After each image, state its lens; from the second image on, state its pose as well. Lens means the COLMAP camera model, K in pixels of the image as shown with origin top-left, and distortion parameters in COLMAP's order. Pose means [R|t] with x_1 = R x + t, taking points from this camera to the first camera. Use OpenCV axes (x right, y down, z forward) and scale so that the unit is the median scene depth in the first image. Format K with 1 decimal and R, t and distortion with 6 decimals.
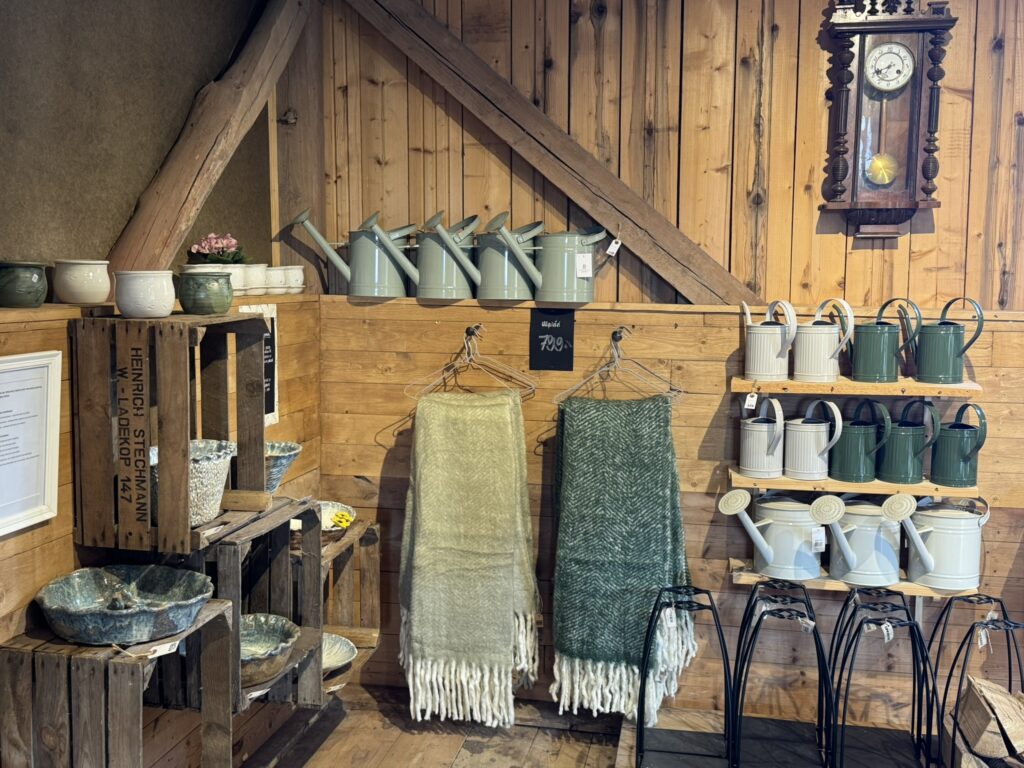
lens RADIAL K [[1131.8, 0, 509.1], [0, 1131.8, 379.8], [0, 0, 1]] dist [0.068838, 0.000000]
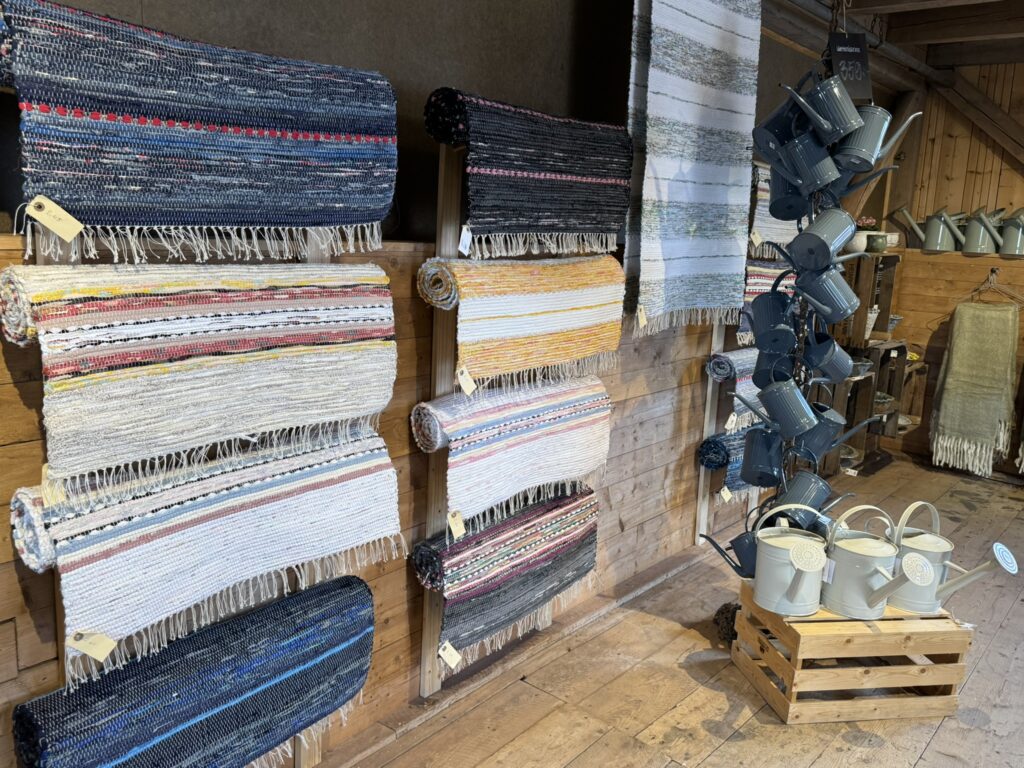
lens RADIAL K [[818.6, 0, 507.3], [0, 818.6, 384.5], [0, 0, 1]] dist [-0.016259, 0.003502]
pose [[0.860596, 0.120254, -0.494887, -0.036160], [-0.077106, 0.991287, 0.106789, 0.062169], [0.503417, -0.053743, 0.862370, -0.582166]]
